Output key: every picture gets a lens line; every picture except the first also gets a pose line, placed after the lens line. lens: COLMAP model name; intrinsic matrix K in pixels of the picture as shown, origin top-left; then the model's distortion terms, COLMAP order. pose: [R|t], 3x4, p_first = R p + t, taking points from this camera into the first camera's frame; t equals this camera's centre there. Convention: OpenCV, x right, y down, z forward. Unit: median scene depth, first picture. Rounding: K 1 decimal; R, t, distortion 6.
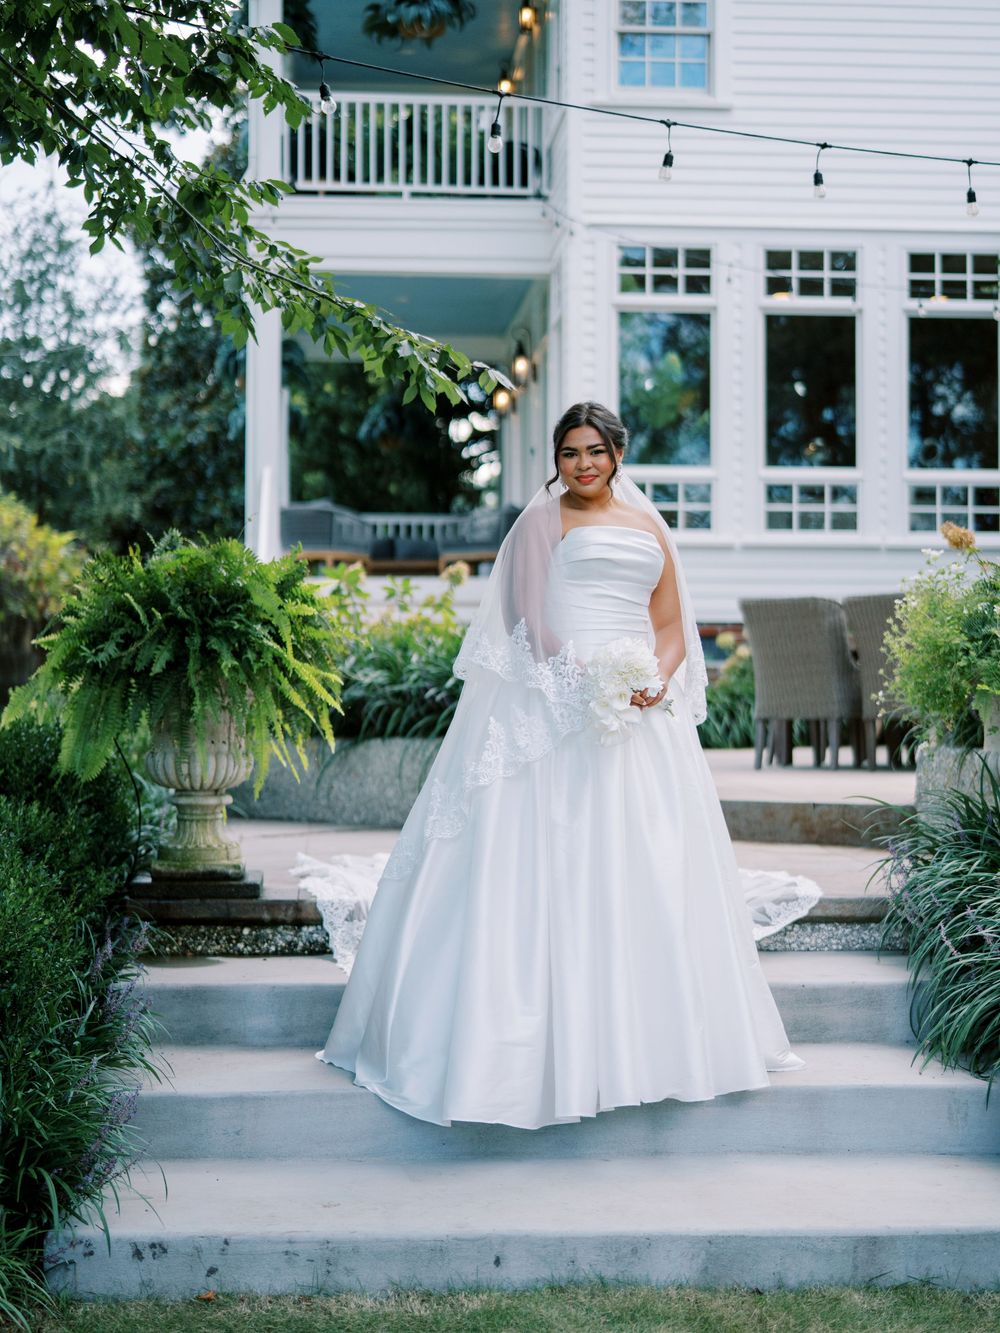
lens RADIAL K [[2241.4, 0, 500.3], [0, 2241.4, 565.8], [0, 0, 1]] dist [-0.025503, -0.138924]
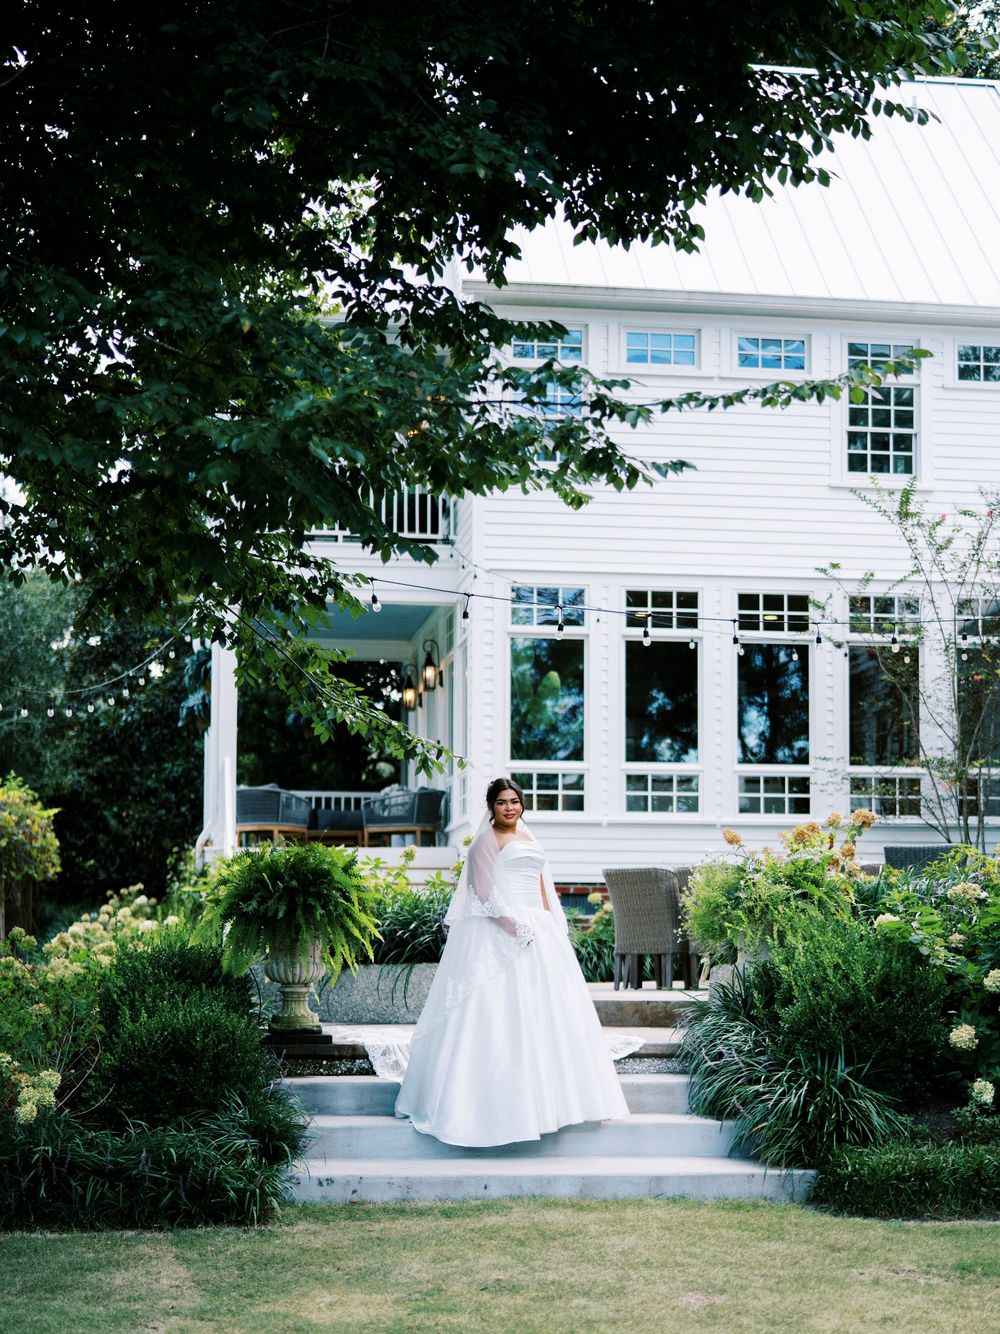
lens RADIAL K [[2173.2, 0, 496.1], [0, 2173.2, 746.1], [0, 0, 1]] dist [-0.038682, 0.087517]
pose [[0.998551, 0.005327, 0.053545, -0.060829], [-0.003416, 0.999357, -0.035704, -0.023639], [-0.053701, 0.035469, 0.997927, -0.641009]]
